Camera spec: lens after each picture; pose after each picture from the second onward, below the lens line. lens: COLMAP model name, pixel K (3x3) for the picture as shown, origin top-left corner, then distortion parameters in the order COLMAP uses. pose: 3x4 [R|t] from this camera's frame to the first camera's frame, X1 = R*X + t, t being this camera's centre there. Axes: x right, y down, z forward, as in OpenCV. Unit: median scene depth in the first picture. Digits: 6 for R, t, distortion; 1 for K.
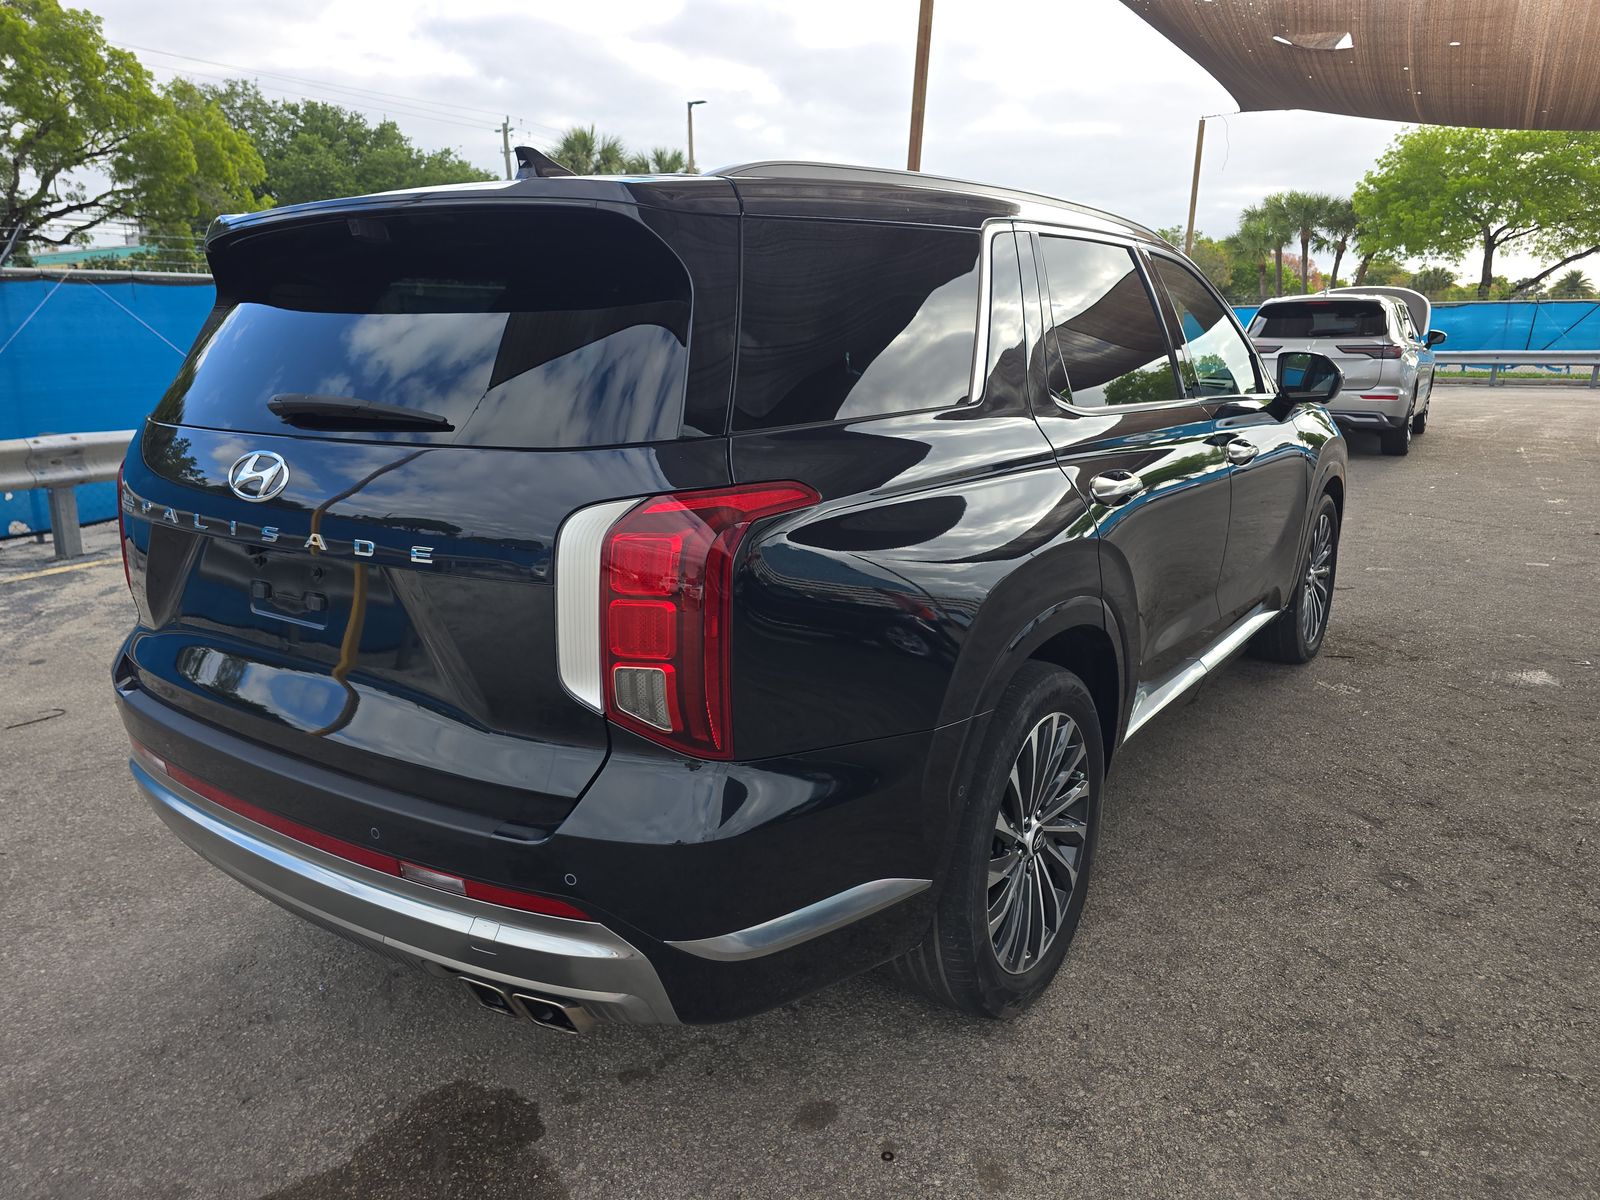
lens RADIAL K [[1105.1, 0, 810.5], [0, 1105.1, 595.4], [0, 0, 1]] dist [0.063970, -0.057051]
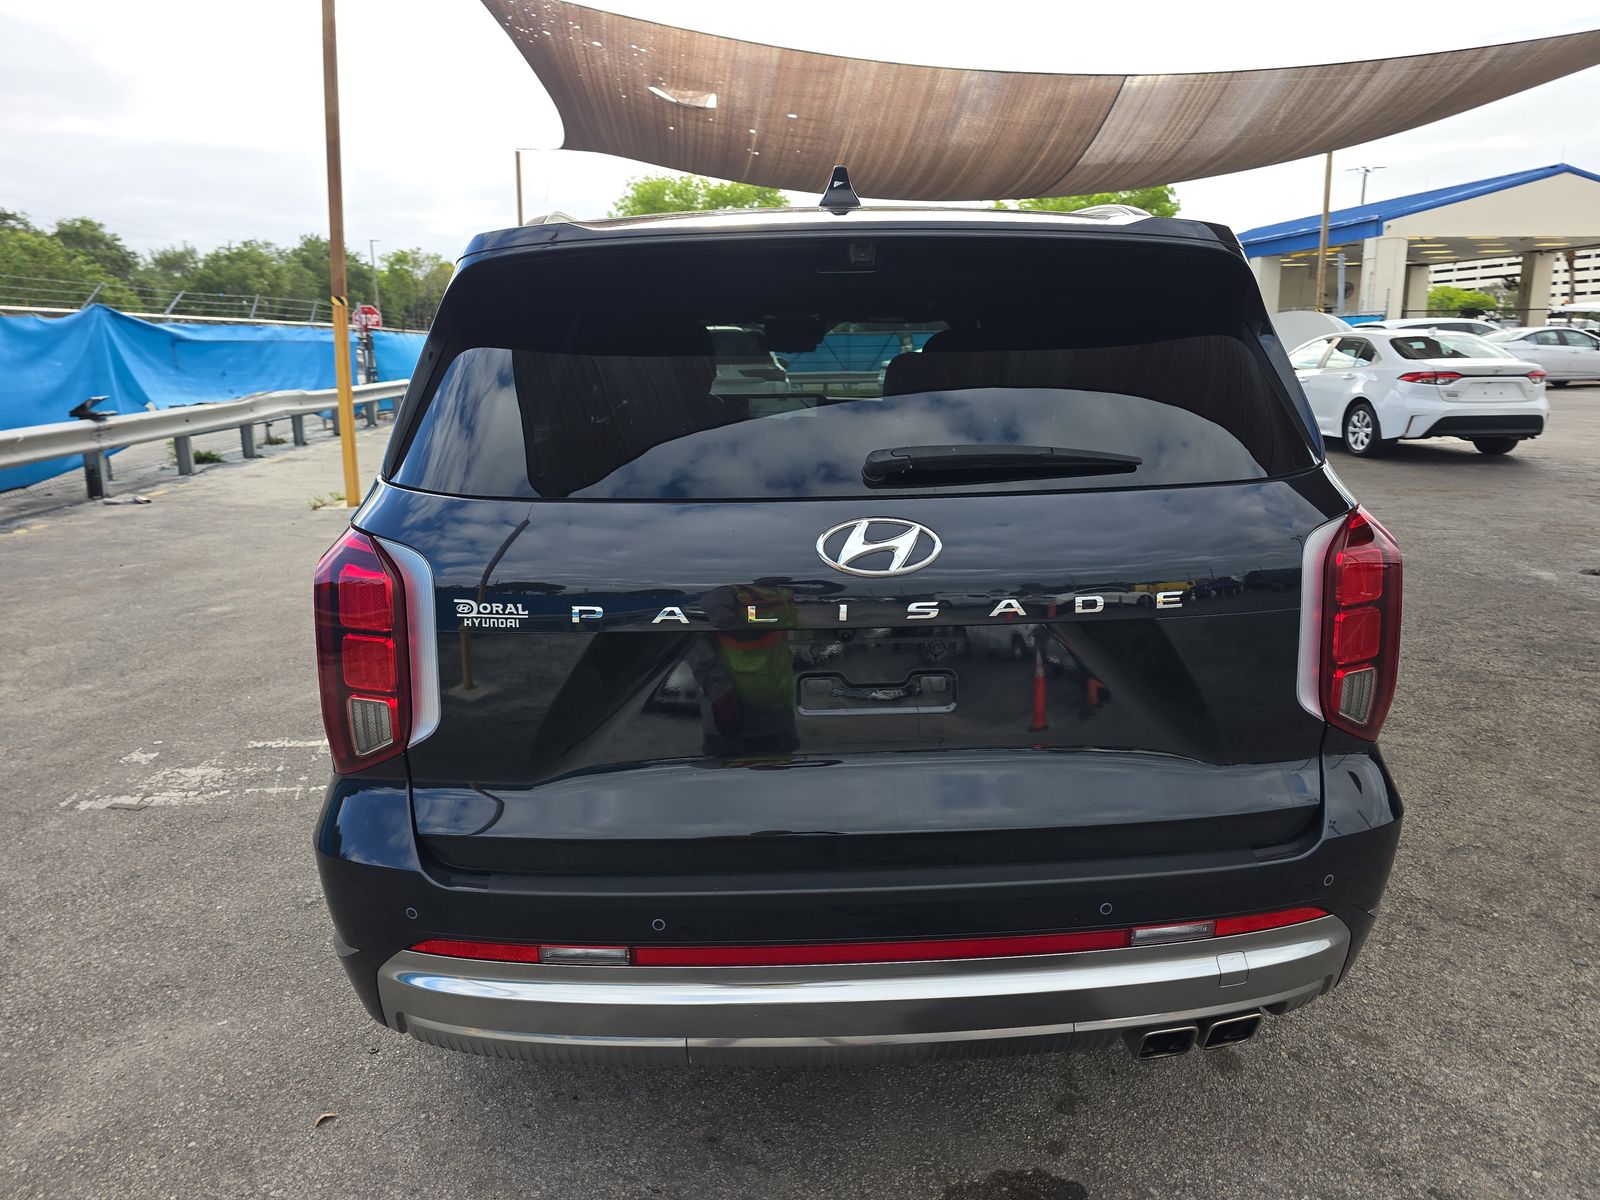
lens RADIAL K [[1105.1, 0, 810.5], [0, 1105.1, 595.4], [0, 0, 1]] dist [0.063970, -0.057051]
pose [[0.786786, -0.137488, 0.601718, -0.207167], [0.148161, 0.988441, 0.032121, -0.020769], [-0.599179, 0.063879, 0.798063, 0.073154]]
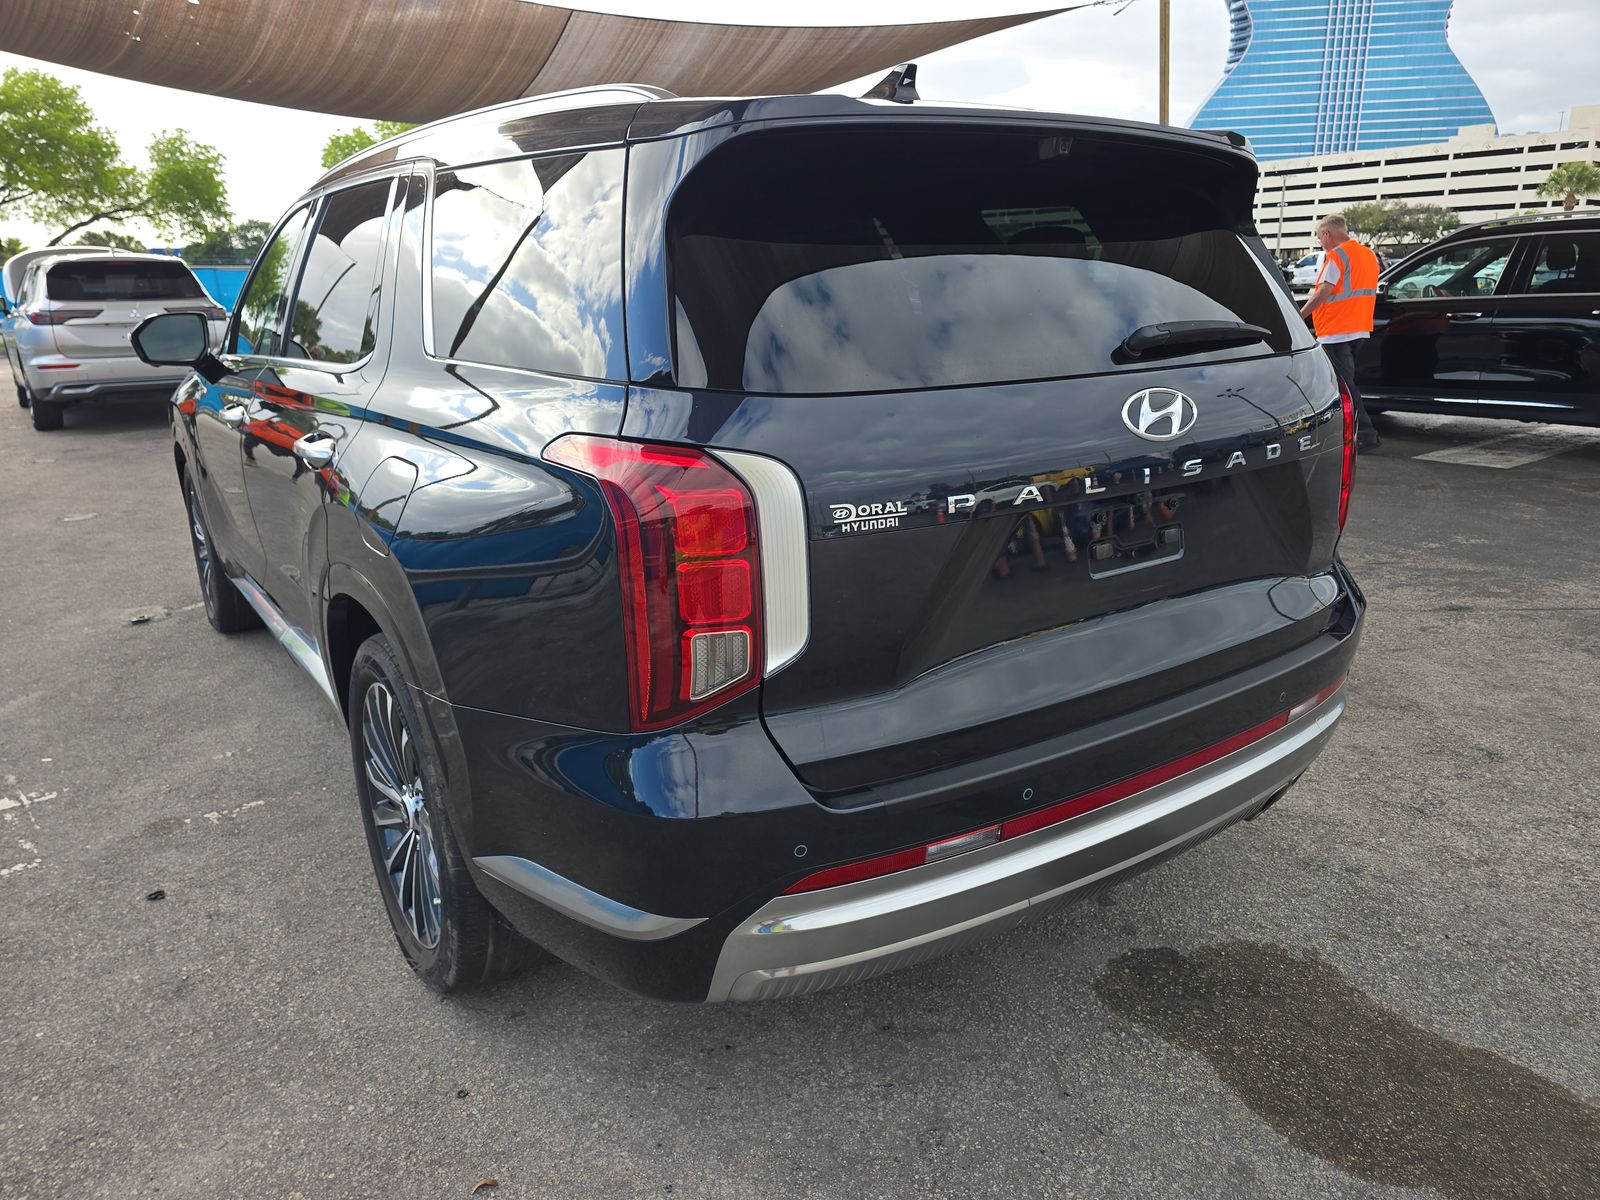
lens RADIAL K [[1090.0, 0, 822.9], [0, 1090.0, 606.5], [0, 0, 1]] dist [0.091727, -0.058785]
pose [[0.315829, -0.262050, 0.911911, -0.293390], [0.232730, 0.953139, 0.193295, -0.039310], [-0.919831, 0.151181, 0.362016, 0.189111]]
